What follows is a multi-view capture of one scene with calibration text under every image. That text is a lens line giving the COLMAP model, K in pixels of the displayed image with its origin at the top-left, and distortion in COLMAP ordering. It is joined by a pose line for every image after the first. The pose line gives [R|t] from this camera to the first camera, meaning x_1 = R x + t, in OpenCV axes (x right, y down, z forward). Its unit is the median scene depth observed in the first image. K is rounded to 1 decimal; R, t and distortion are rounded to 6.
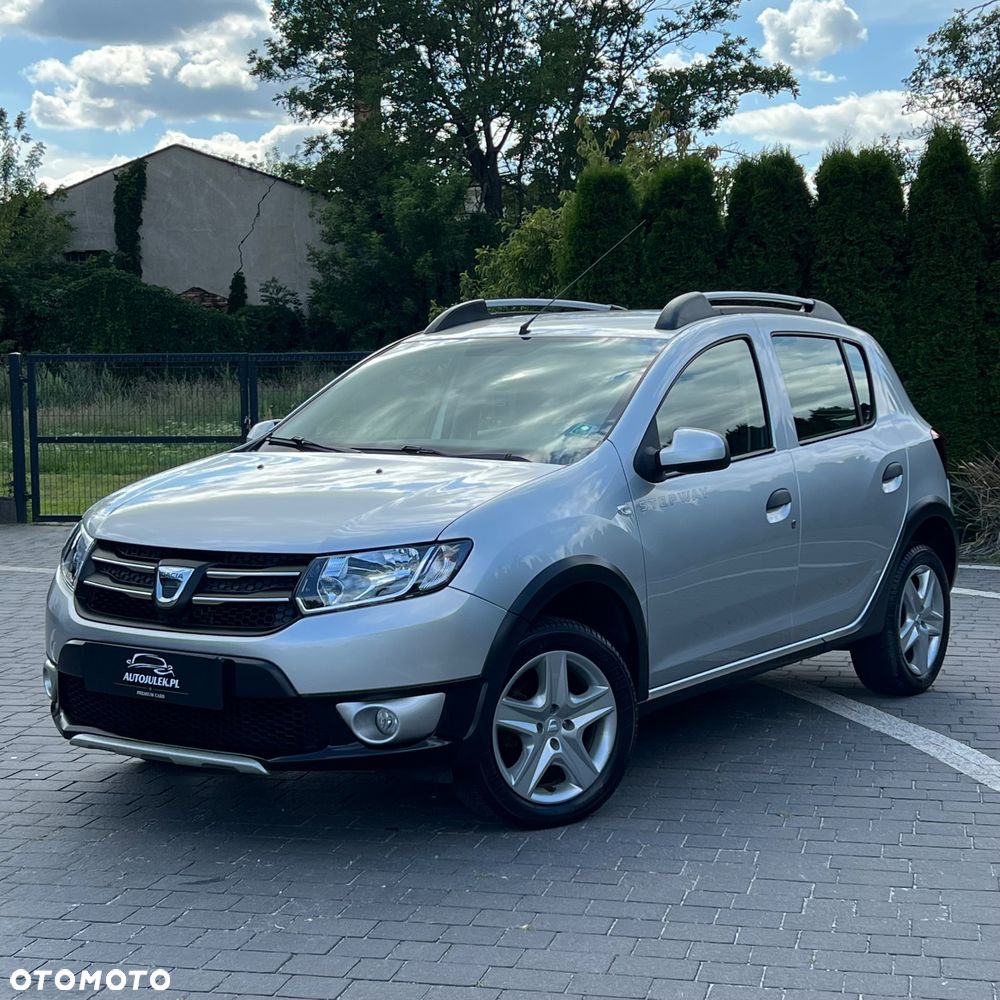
lens RADIAL K [[1939.9, 0, 502.1], [0, 1939.9, 527.8], [0, 0, 1]] dist [0.266966, -1.041171]
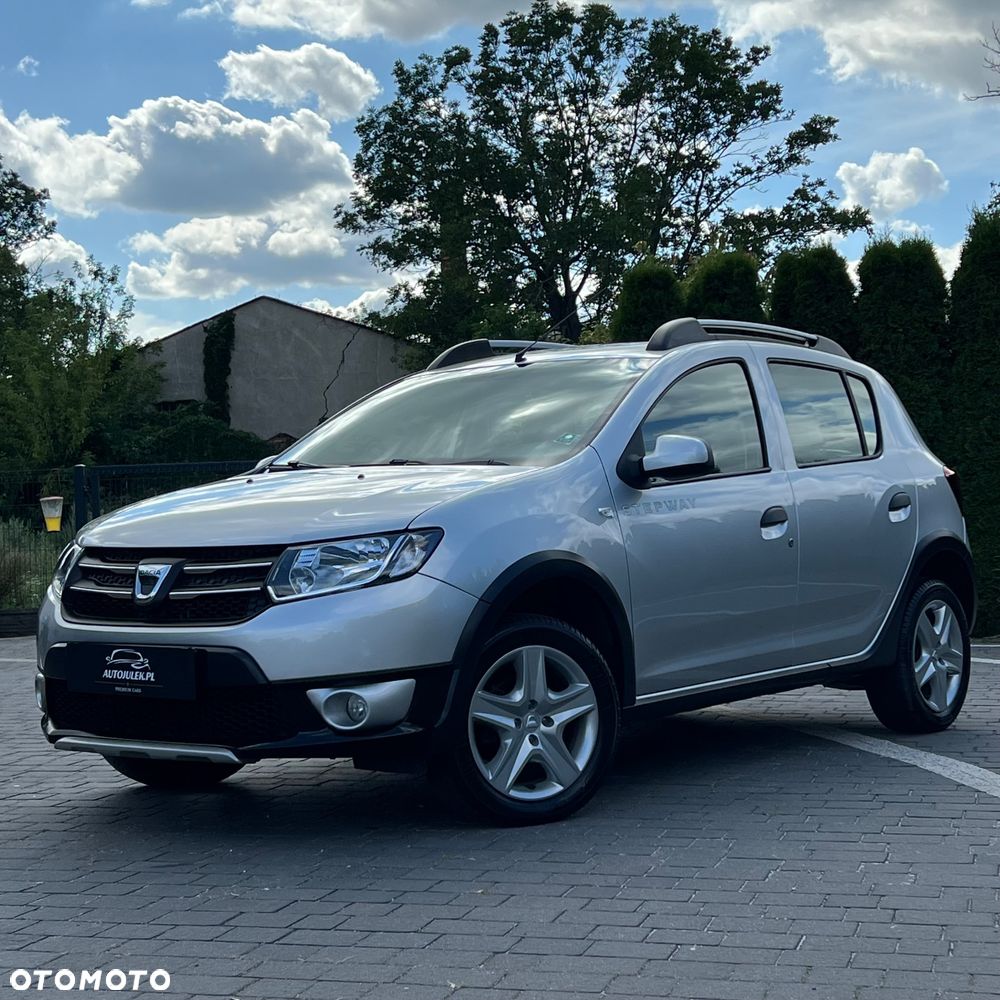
lens RADIAL K [[1939.9, 0, 502.1], [0, 1939.9, 527.8], [0, 0, 1]] dist [0.266966, -1.041171]
pose [[0.998464, -0.016204, -0.052982, 0.029336], [0.011606, 0.996231, -0.085965, 0.039662], [0.054176, 0.085218, 0.994888, 0.000284]]
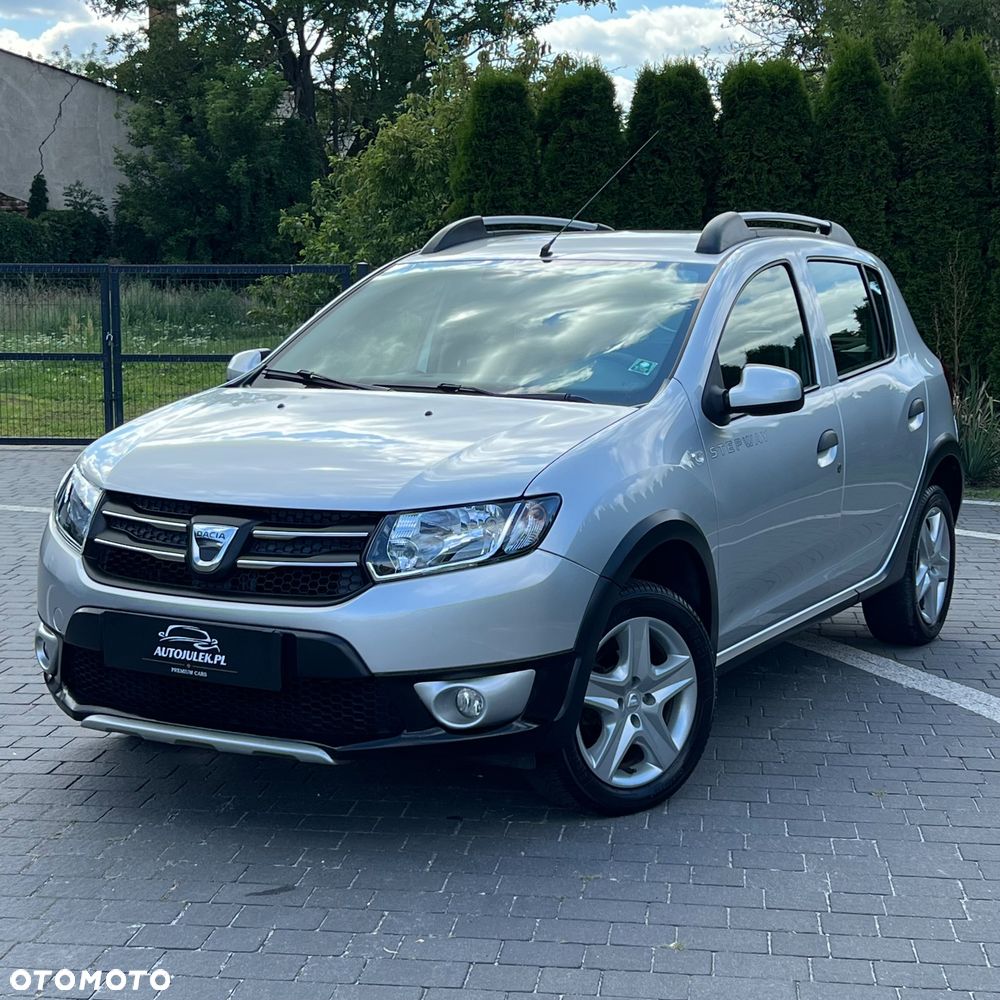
lens RADIAL K [[1922.5, 0, 484.0], [0, 1922.5, 518.6], [0, 0, 1]] dist [0.280083, -1.246862]
pose [[0.993969, -0.002004, 0.109639, -0.062522], [-0.002597, 0.999122, 0.041812, -0.008396], [-0.109627, -0.041845, 0.993092, 0.058518]]
